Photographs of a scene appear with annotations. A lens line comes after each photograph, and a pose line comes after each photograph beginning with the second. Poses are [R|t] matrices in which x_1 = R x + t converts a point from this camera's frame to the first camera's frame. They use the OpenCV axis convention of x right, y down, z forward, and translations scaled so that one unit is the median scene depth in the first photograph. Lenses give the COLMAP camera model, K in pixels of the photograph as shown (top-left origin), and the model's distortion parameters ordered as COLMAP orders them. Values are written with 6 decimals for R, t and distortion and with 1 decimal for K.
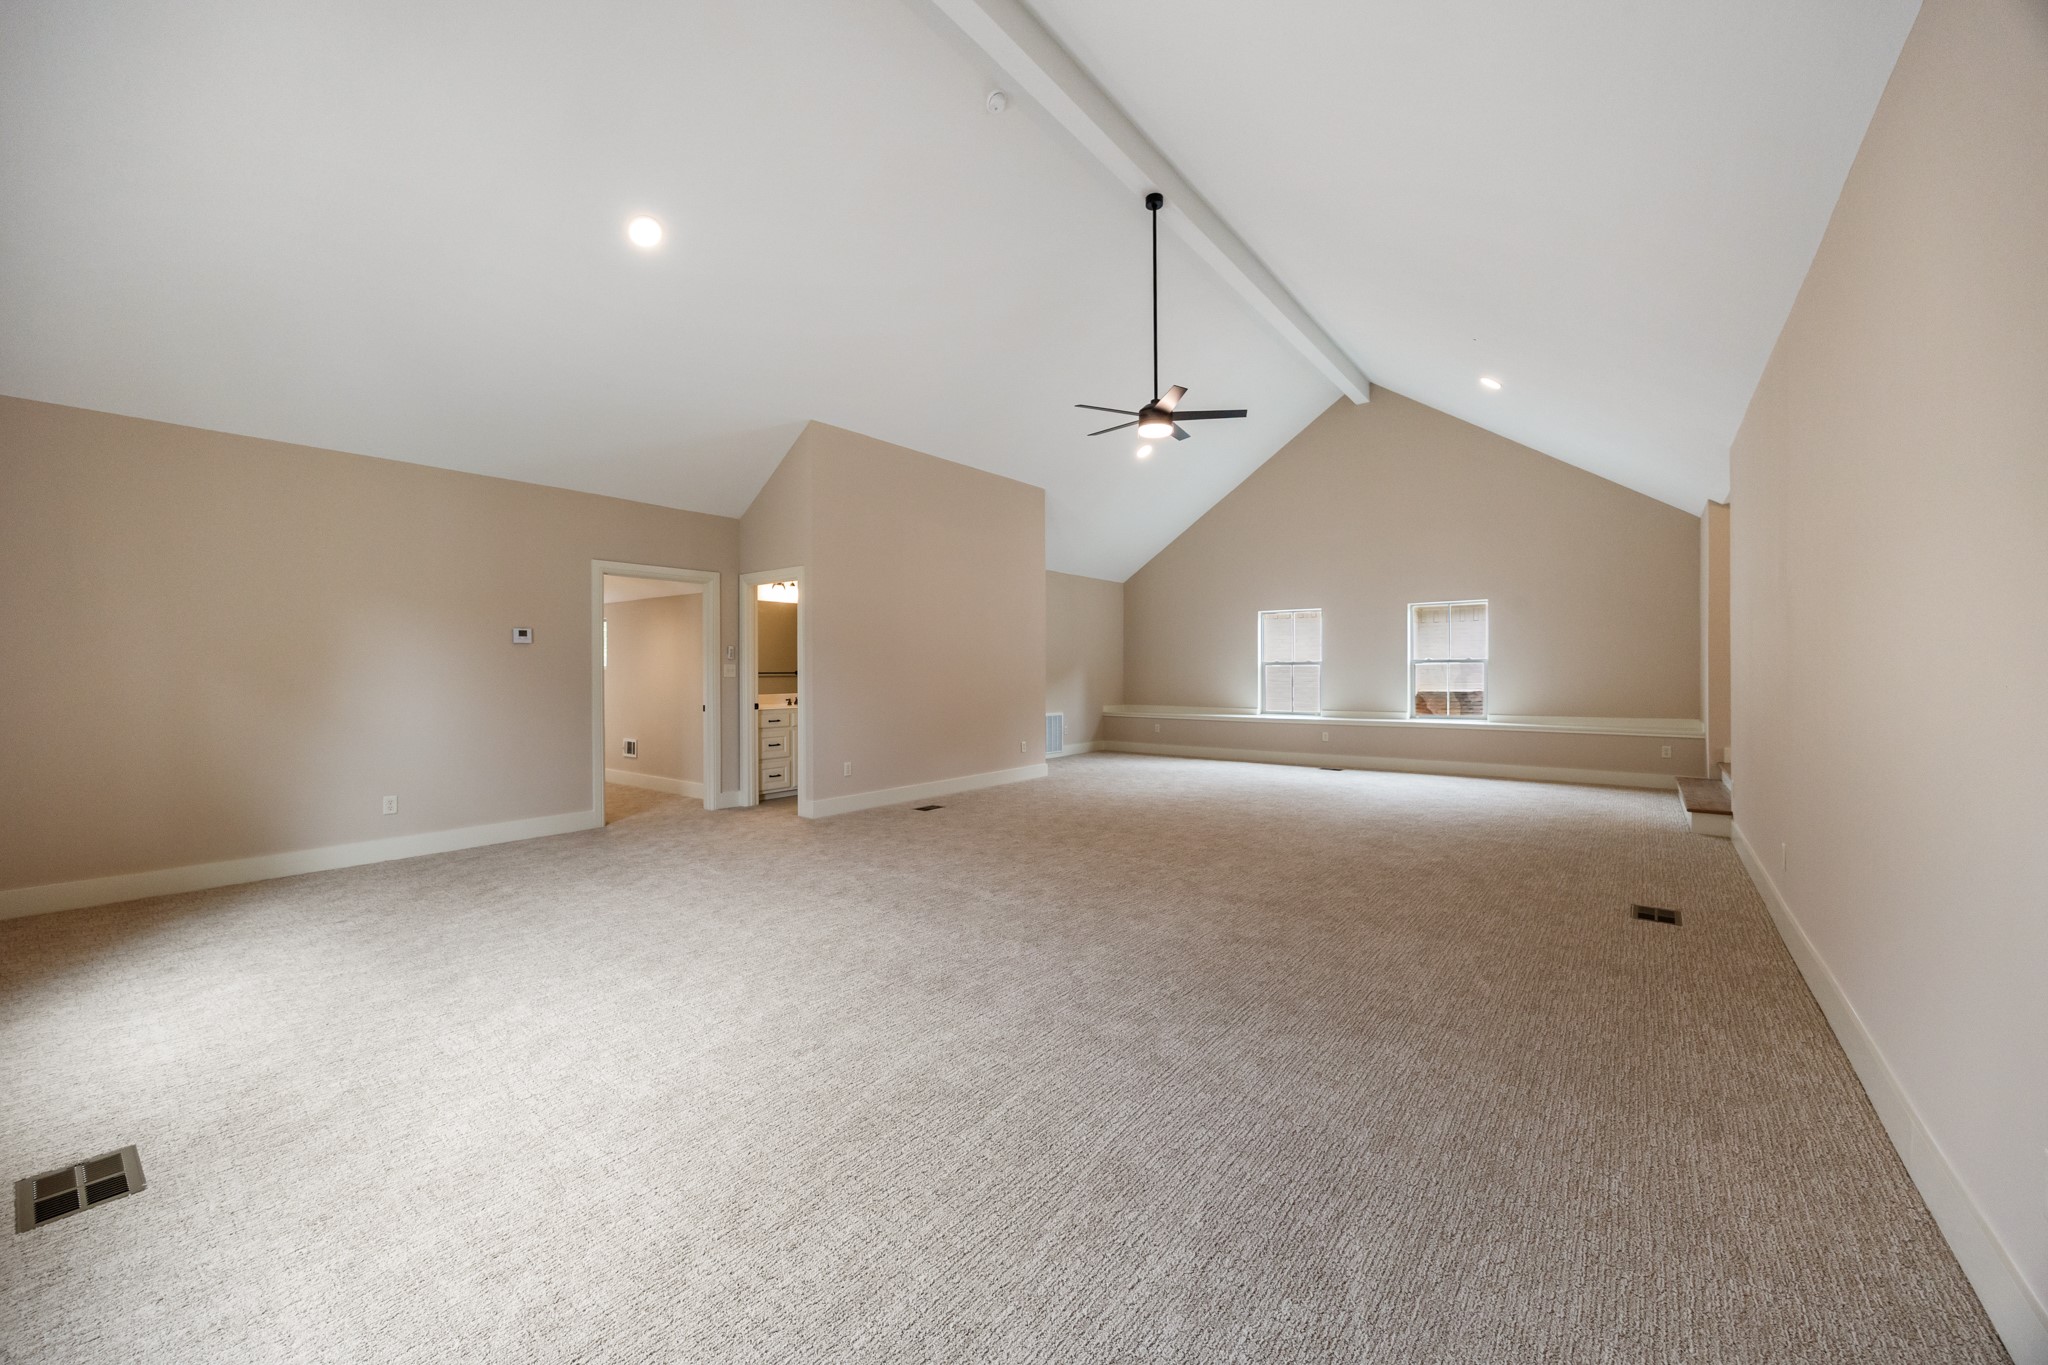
lens RADIAL K [[781.7, 0, 1030.2], [0, 781.7, 670.5], [0, 0, 1]] dist [-0.002168, 0.000707]
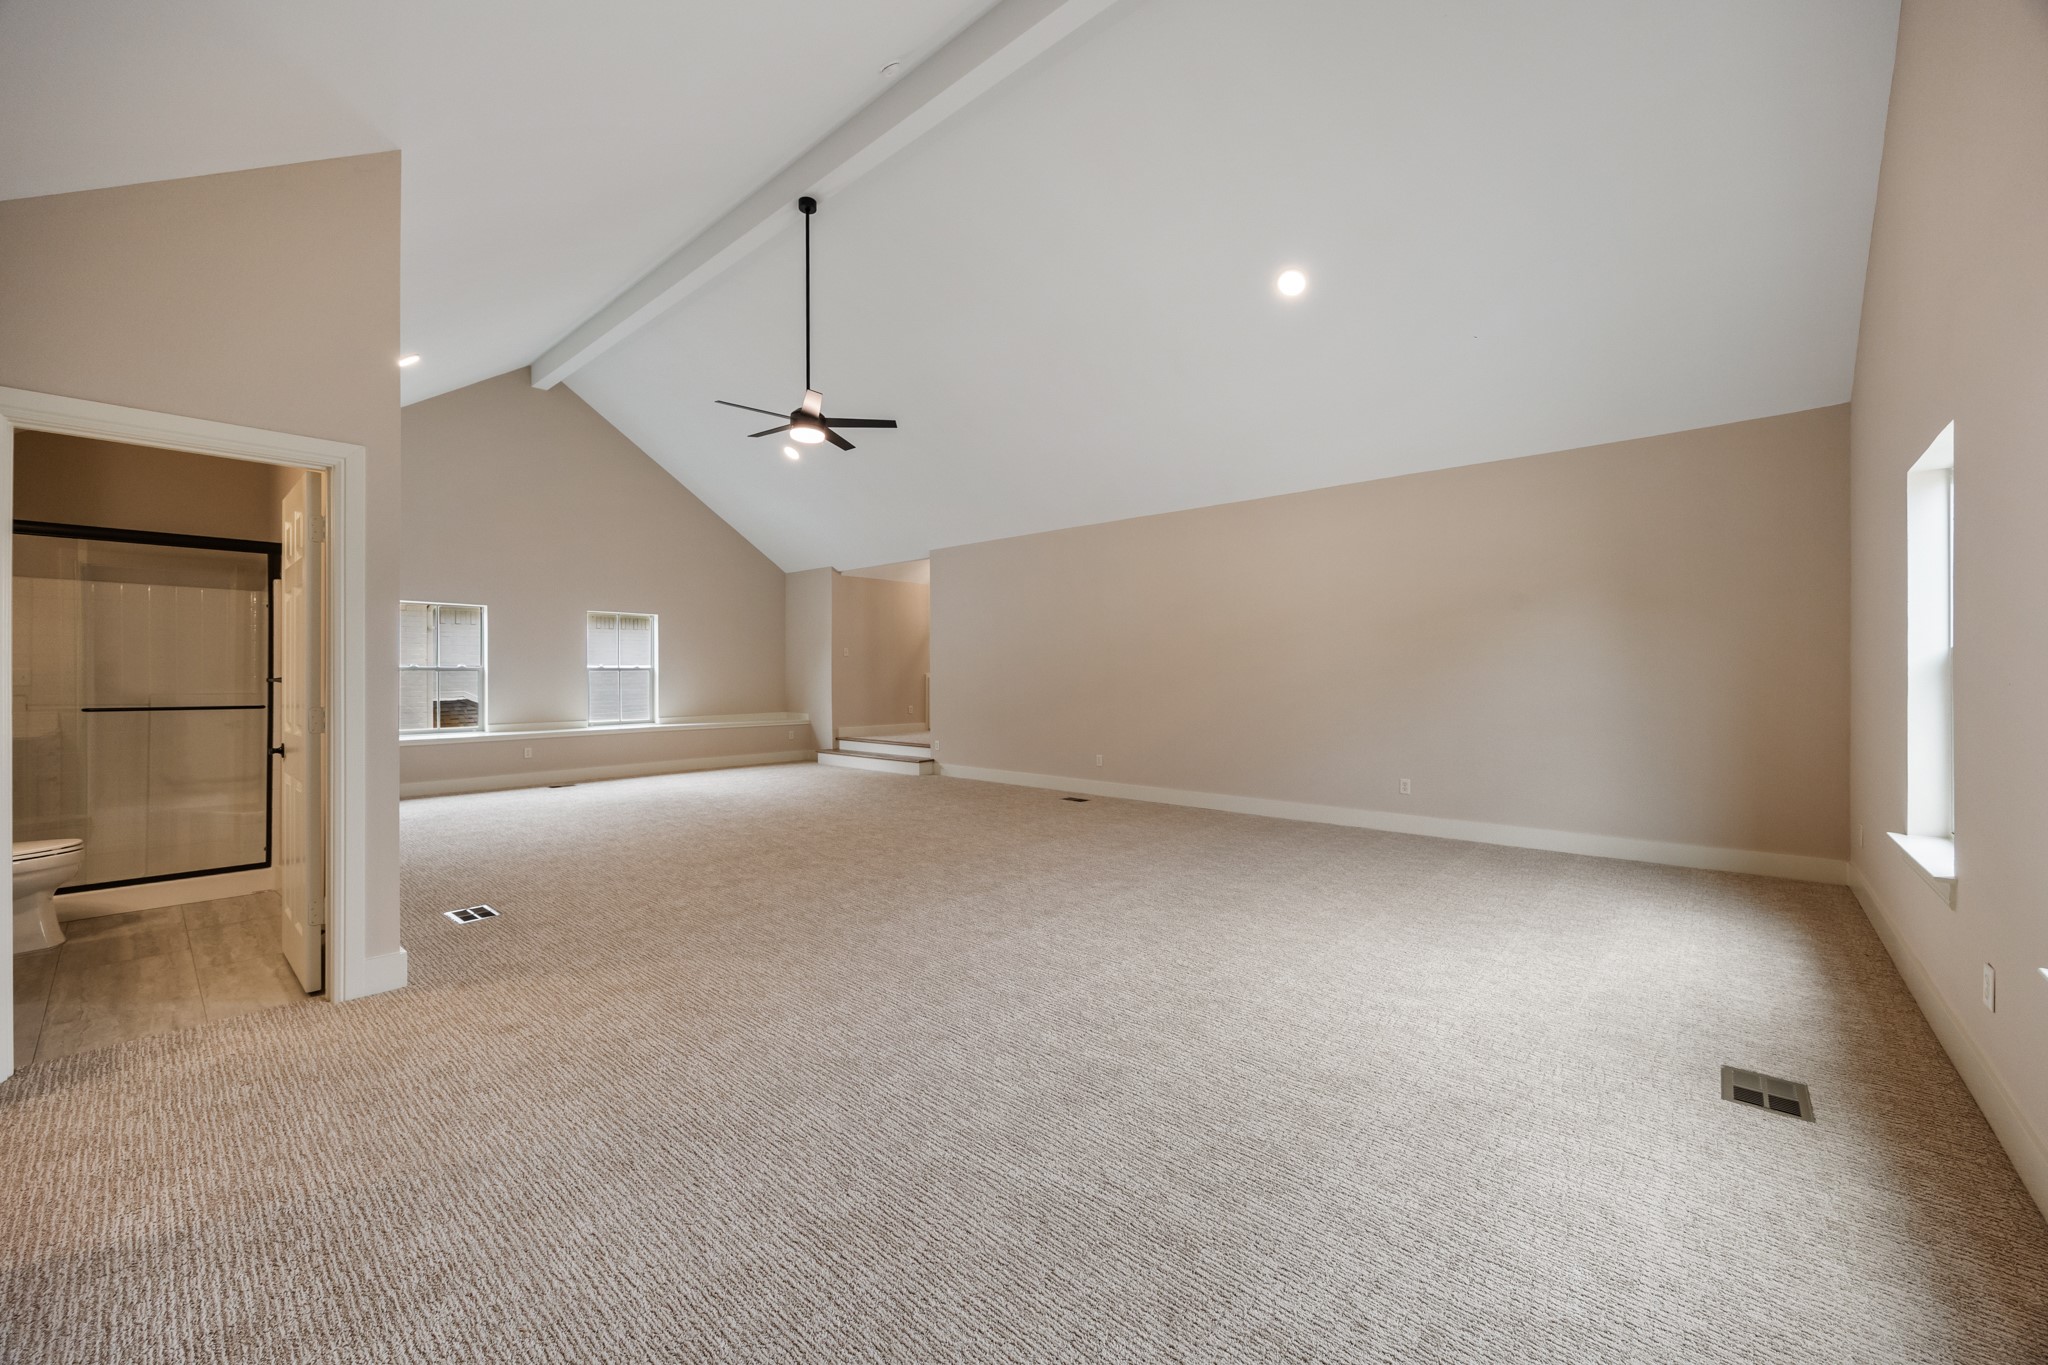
lens RADIAL K [[781.7, 0, 1037.9], [0, 781.7, 677.9], [0, 0, 1]] dist [-0.002168, 0.000707]
pose [[0.064602, 0.001017, 0.997911, -0.475505], [0.002516, 0.999996, -0.001182, 0.003302], [-0.997908, 0.002587, 0.064599, 0.389305]]
